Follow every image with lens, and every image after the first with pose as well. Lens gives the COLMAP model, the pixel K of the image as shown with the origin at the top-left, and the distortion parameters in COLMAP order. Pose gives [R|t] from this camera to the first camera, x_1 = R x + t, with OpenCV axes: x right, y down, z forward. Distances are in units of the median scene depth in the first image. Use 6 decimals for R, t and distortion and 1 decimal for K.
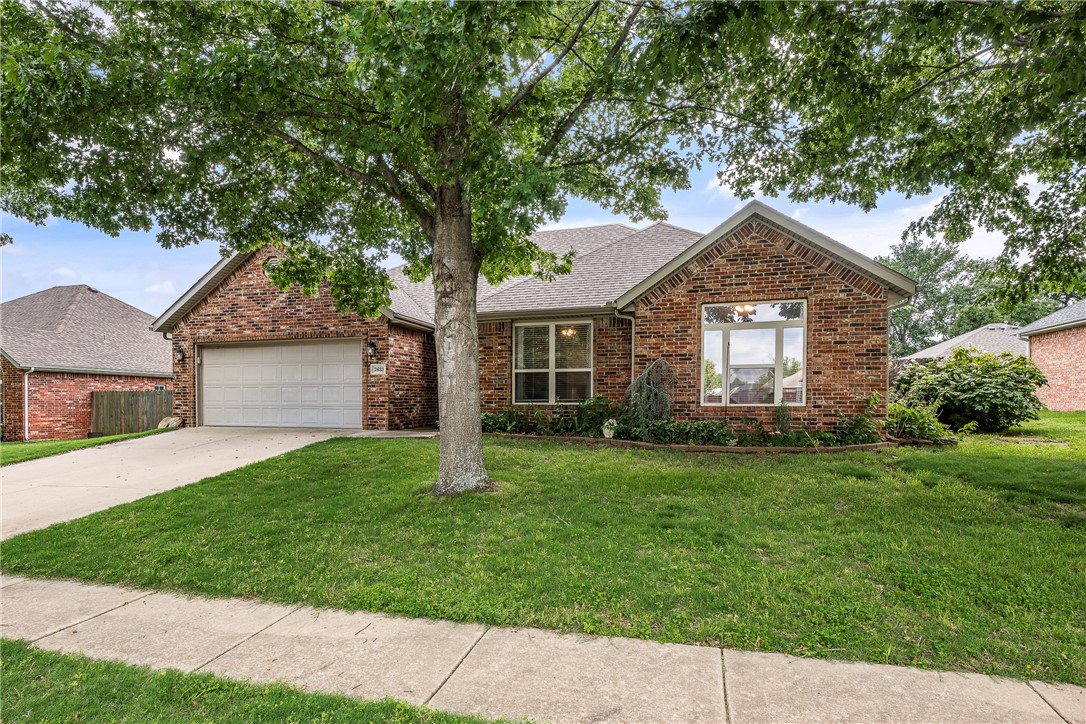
lens RADIAL K [[469.5, 0, 547.2], [0, 469.5, 378.4], [0, 0, 1]] dist [-0.000717, -0.000234]
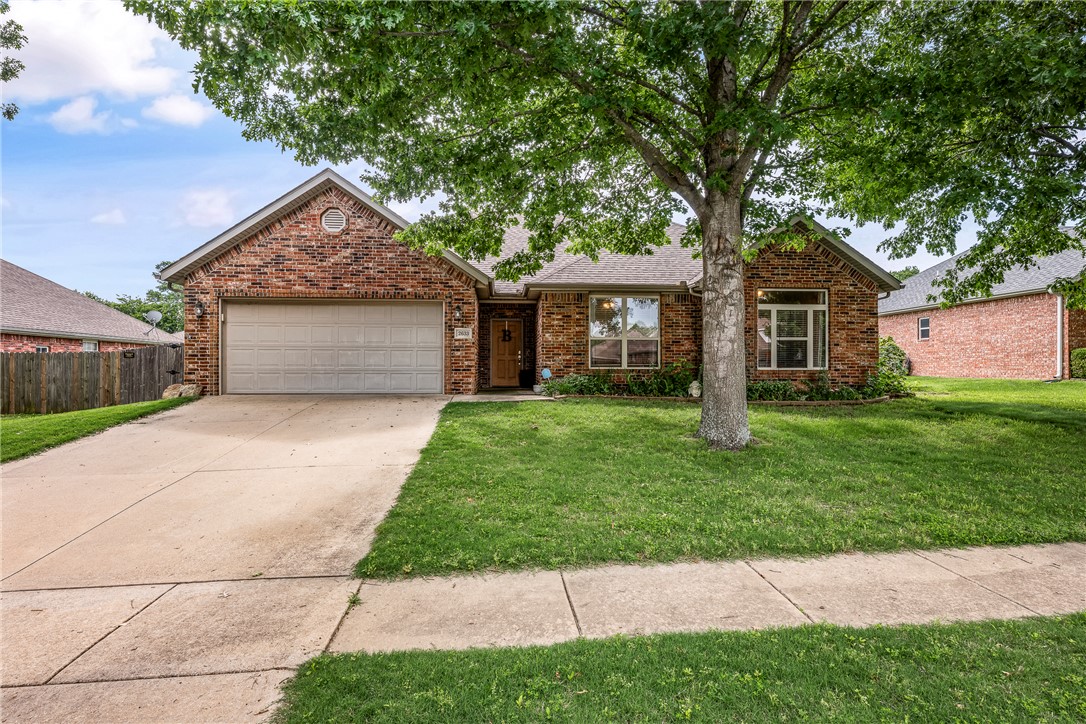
lens RADIAL K [[420.9, 0, 541.6], [0, 420.9, 339.5], [0, 0, 1]] dist [-0.000194, 0.000045]
pose [[0.949328, 0.022480, 0.313482, -0.464169], [-0.015966, 0.999600, -0.023331, 0.011274], [-0.313881, 0.017144, 0.949308, 0.098164]]
